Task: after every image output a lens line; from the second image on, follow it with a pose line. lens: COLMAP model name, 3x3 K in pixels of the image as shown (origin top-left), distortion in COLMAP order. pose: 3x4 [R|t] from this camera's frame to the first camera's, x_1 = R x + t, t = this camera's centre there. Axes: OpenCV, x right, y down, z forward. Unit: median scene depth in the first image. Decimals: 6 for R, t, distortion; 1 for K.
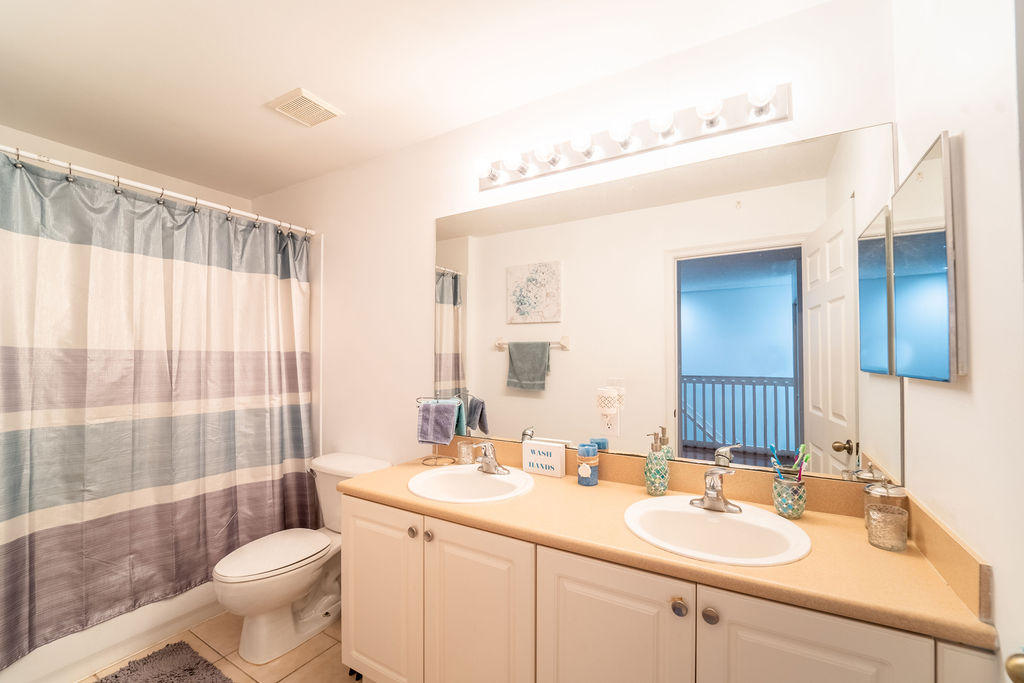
lens RADIAL K [[429.1, 0, 512.7], [0, 429.1, 348.5], [0, 0, 1]] dist [-0.021561, 0.000758]
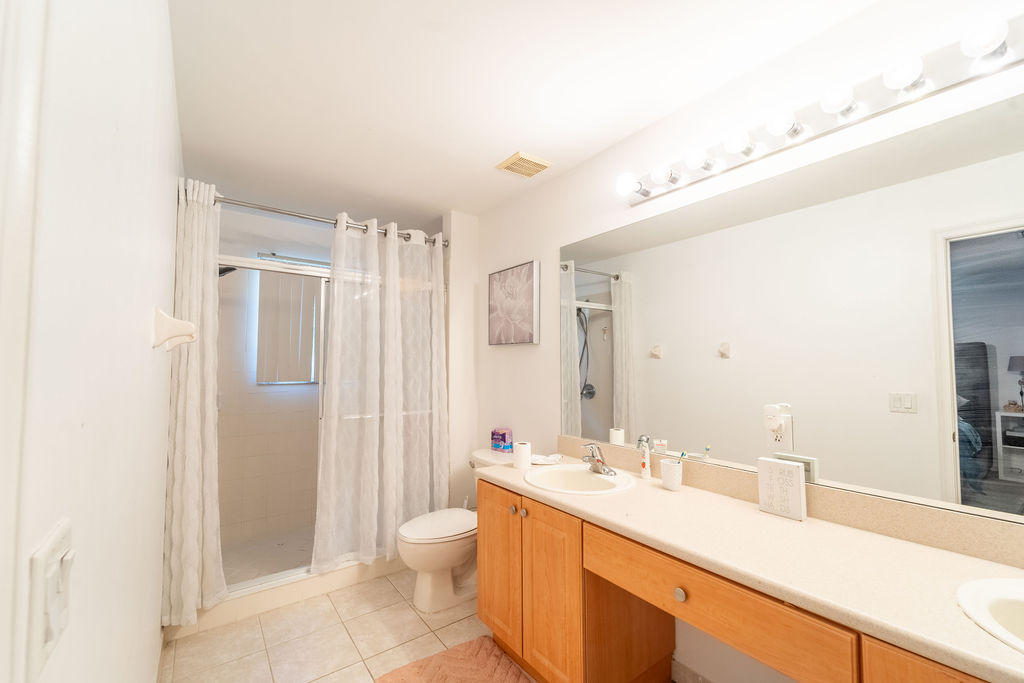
lens RADIAL K [[429.1, 0, 514.3], [0, 429.1, 342.1], [0, 0, 1]] dist [-0.021561, 0.000758]
pose [[0.915718, -0.022892, -0.401170, 0.150198], [0.006268, 0.999068, -0.042703, -0.002196], [0.401774, 0.036589, 0.915008, -0.090526]]
